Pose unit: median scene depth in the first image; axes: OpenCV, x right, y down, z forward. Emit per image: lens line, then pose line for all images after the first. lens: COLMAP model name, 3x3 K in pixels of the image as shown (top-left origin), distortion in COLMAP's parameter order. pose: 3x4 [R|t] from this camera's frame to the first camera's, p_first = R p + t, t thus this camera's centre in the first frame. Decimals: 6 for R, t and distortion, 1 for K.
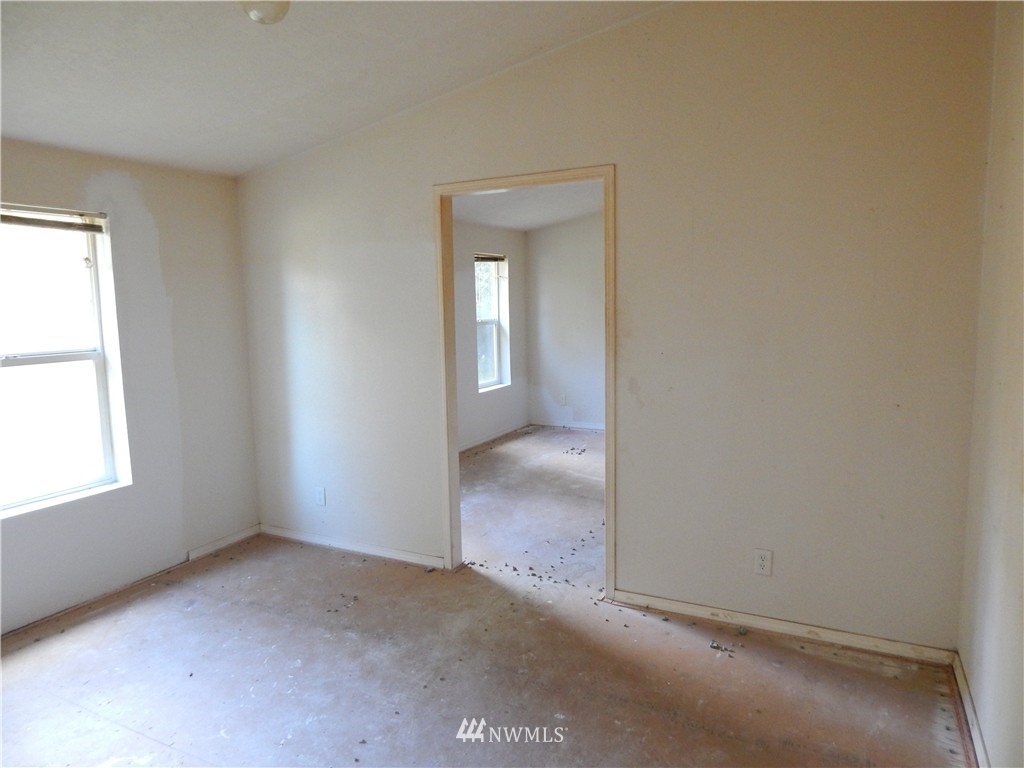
lens RADIAL K [[673.4, 0, 512.6], [0, 673.4, 381.4], [0, 0, 1]] dist [0.001638, -0.004427]
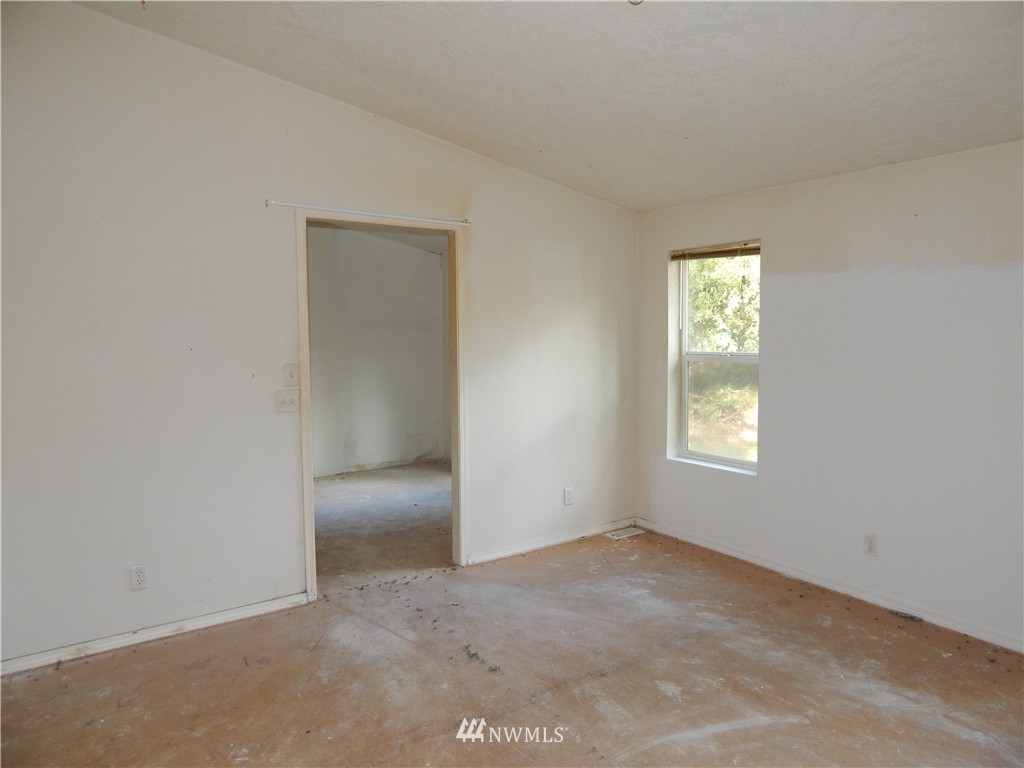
lens RADIAL K [[673.4, 0, 512.6], [0, 673.4, 381.4], [0, 0, 1]] dist [0.001638, -0.004427]
pose [[-0.484667, 0.093129, -0.869727, 0.430275], [-0.088527, 0.983988, 0.154696, -0.105500], [0.870208, 0.151971, -0.468662, 0.829868]]
